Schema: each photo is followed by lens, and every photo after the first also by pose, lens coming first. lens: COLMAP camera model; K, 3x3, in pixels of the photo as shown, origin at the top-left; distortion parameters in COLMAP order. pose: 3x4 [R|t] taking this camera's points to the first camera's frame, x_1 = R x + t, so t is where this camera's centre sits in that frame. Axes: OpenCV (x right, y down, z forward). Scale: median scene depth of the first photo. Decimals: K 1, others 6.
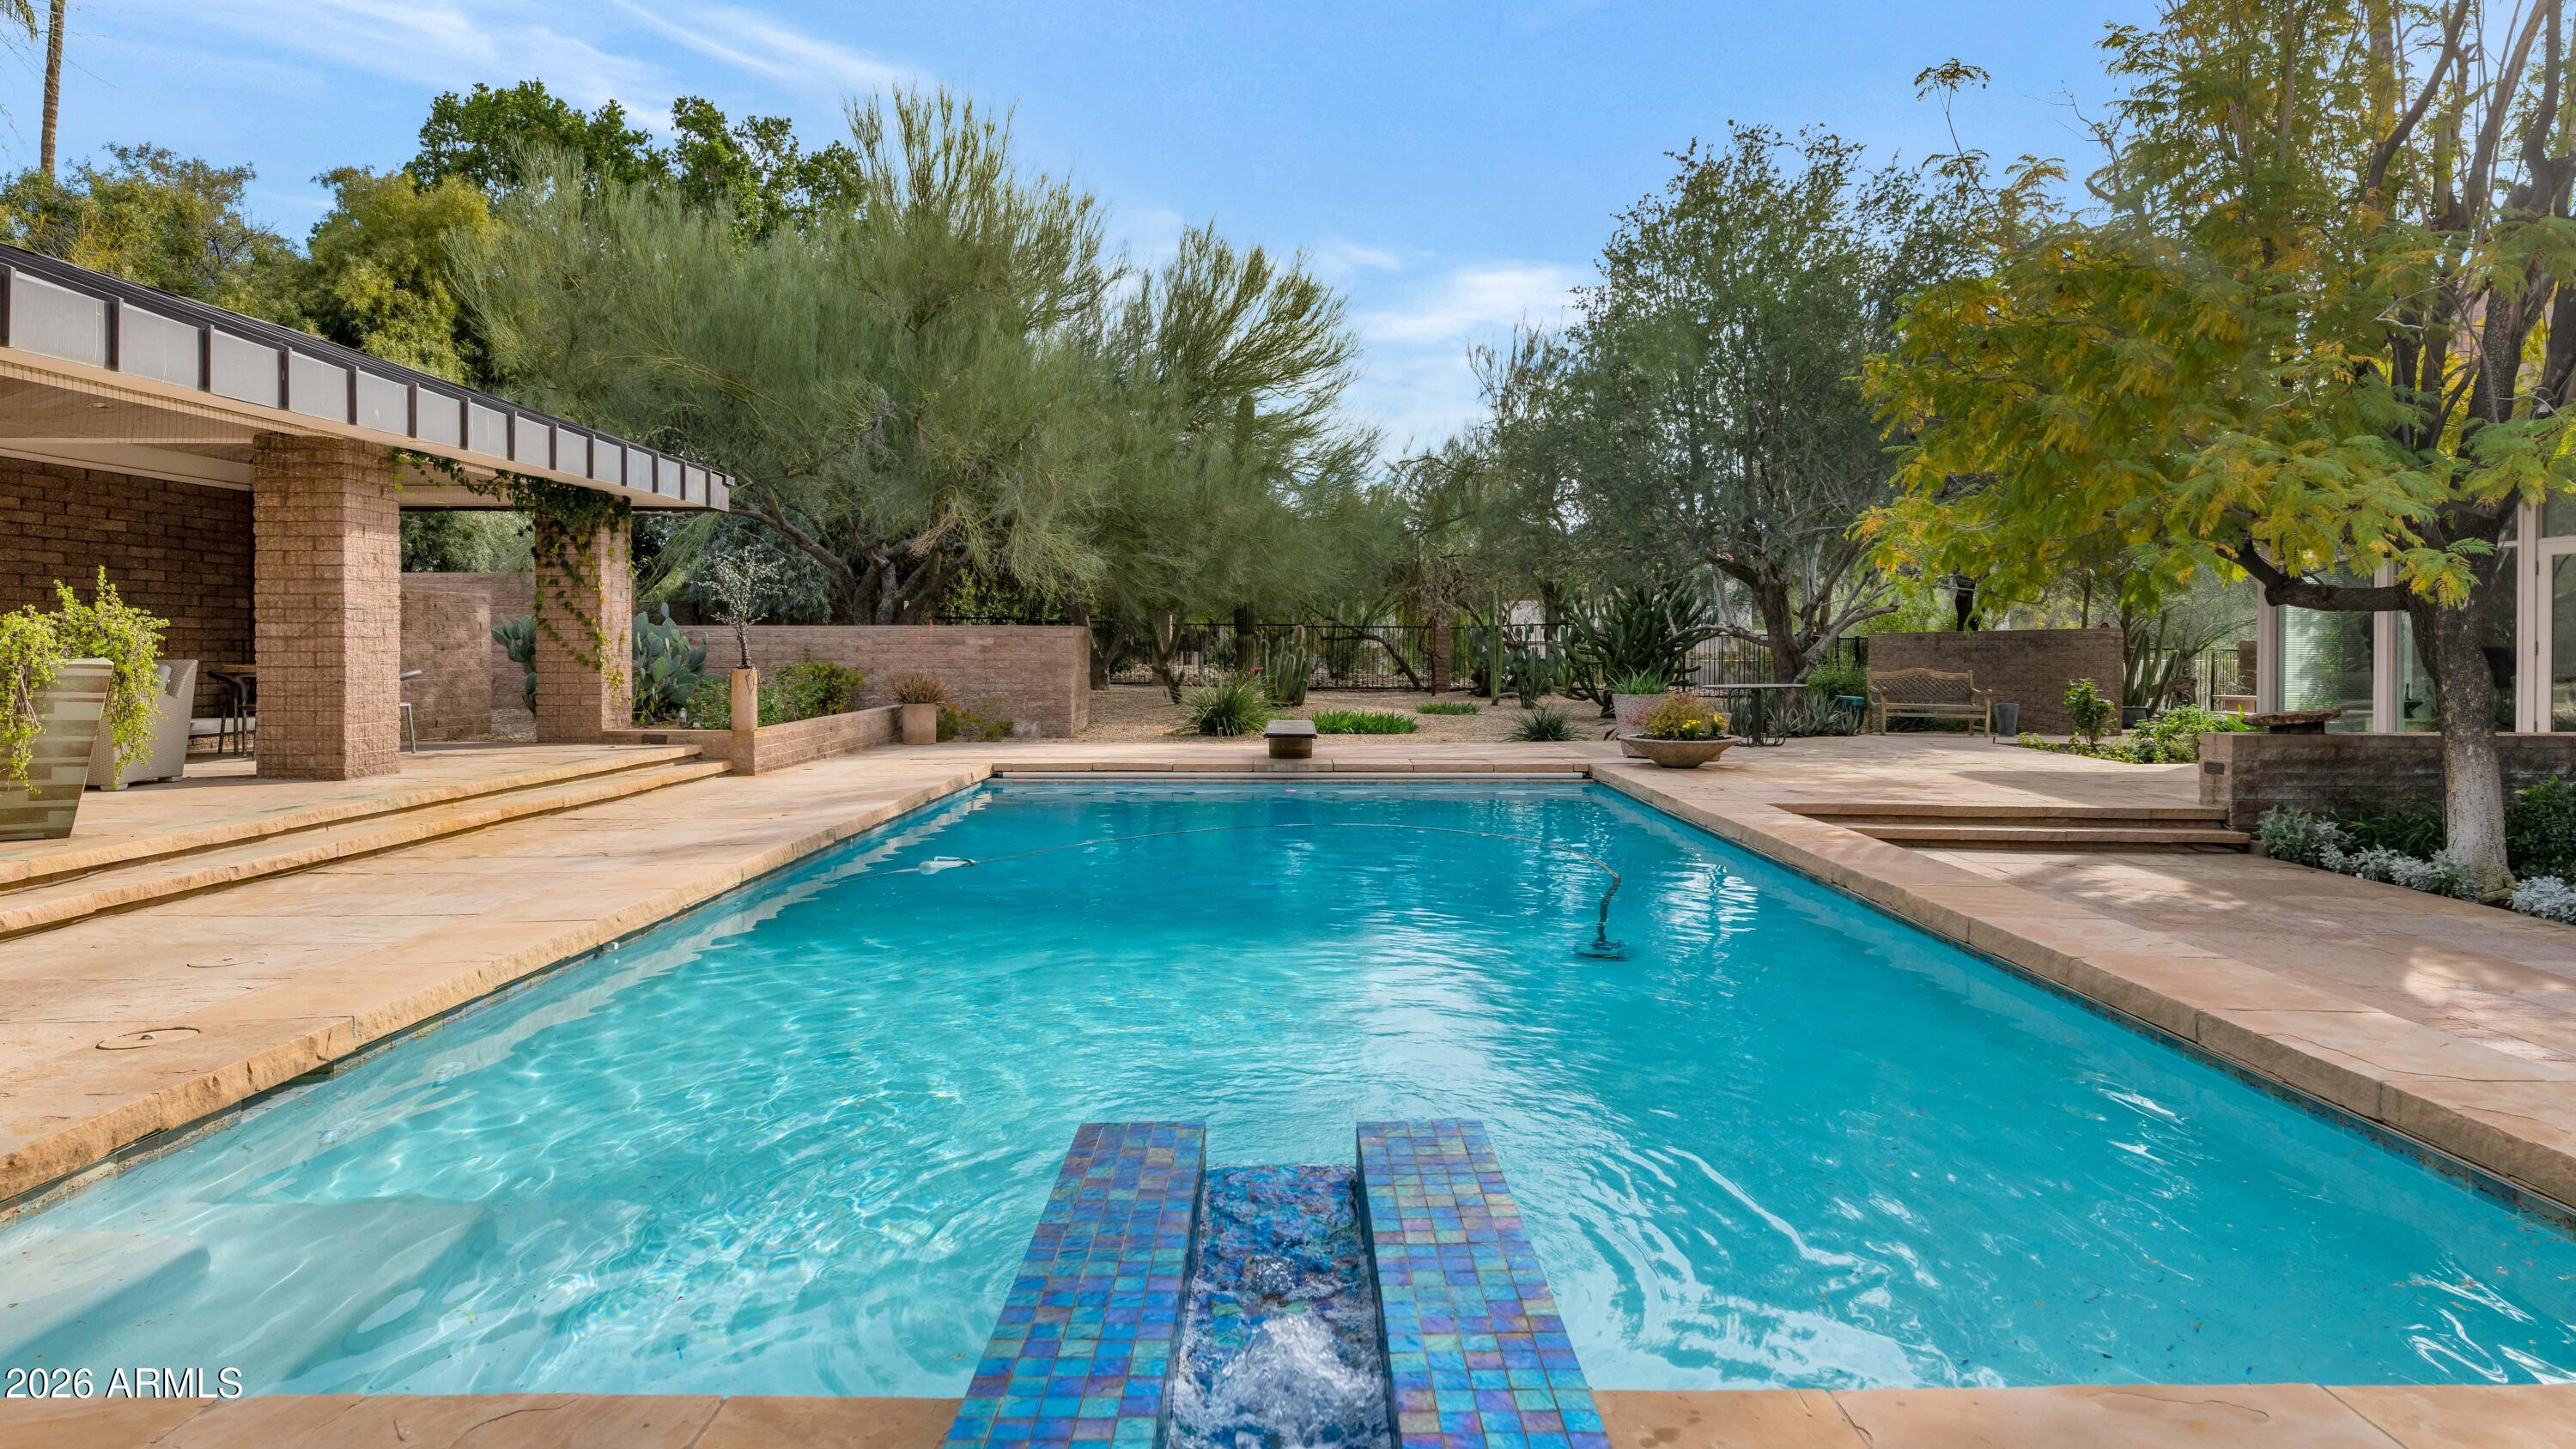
lens RADIAL K [[1508.6, 0, 1288.0], [0, 1508.6, 724.5], [0, 0, 1]] dist [0.000940, 0.000496]
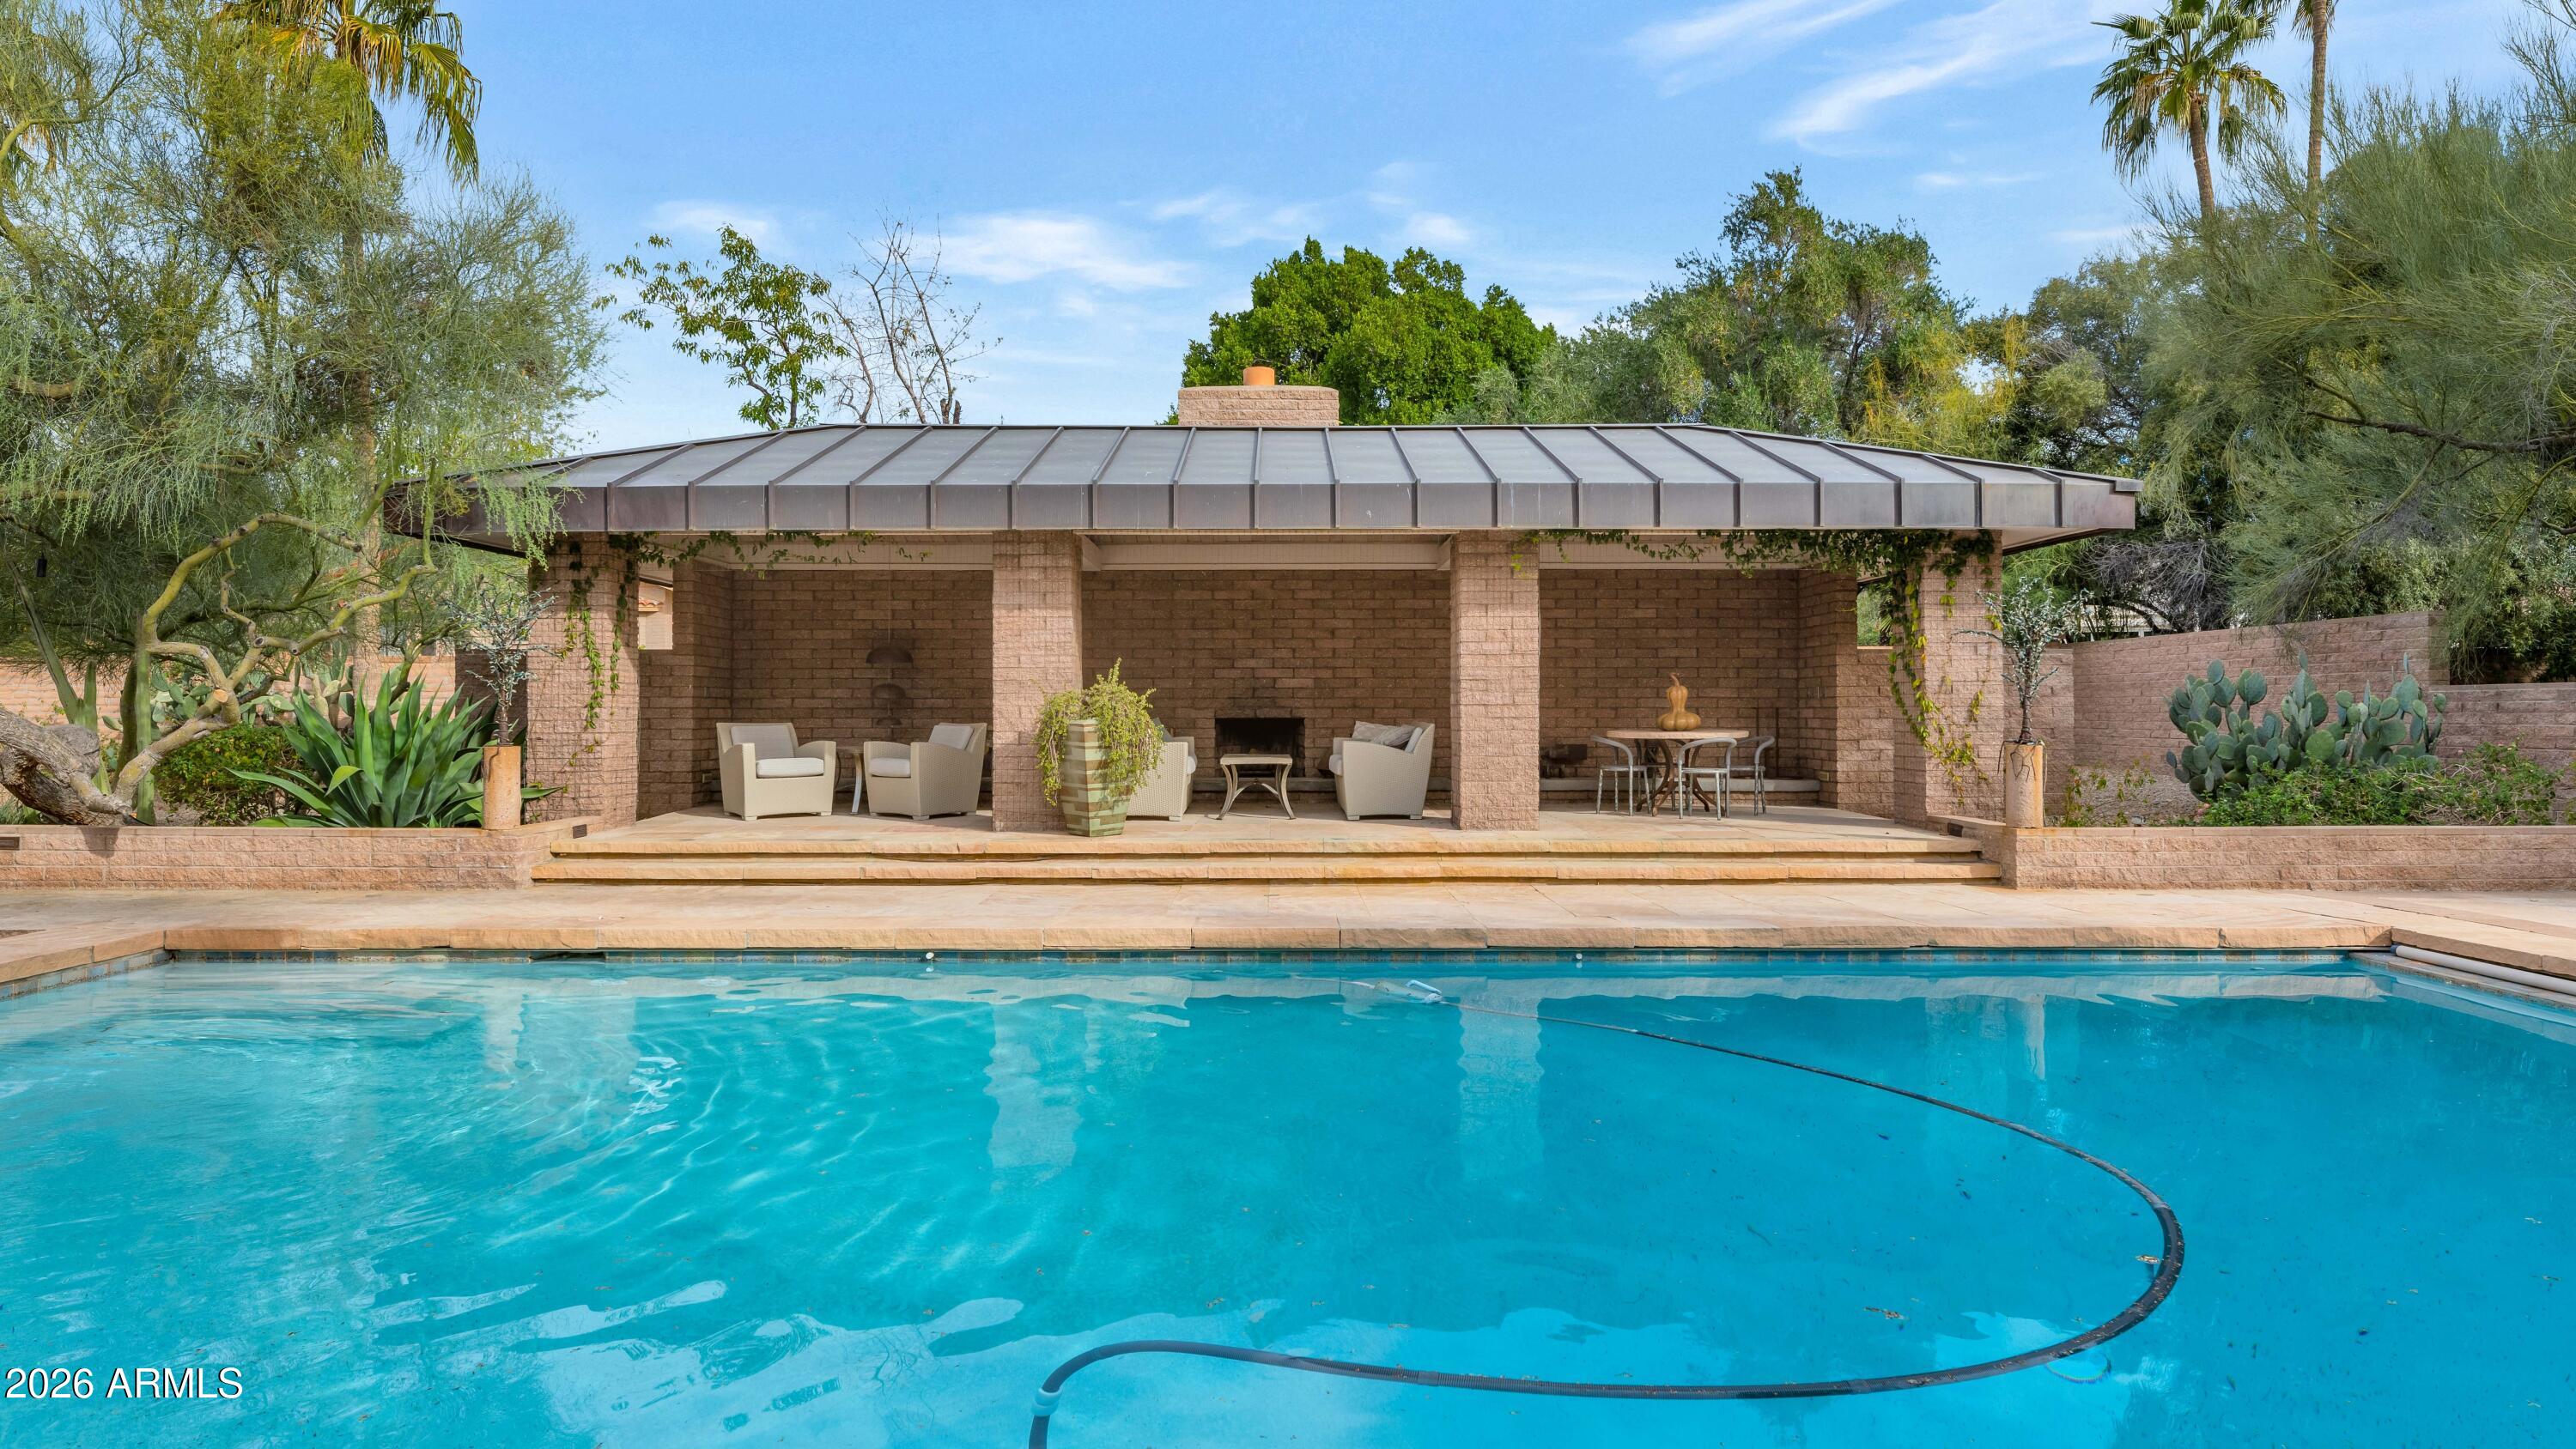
lens RADIAL K [[1508.6, 0, 1288.0], [0, 1508.6, 724.5], [0, 0, 1]] dist [0.000940, 0.000496]
pose [[0.004431, 0.006788, -0.999967, 0.422781], [-0.053664, 0.998538, 0.006541, -0.035571], [0.998549, 0.053633, 0.004788, 0.711946]]
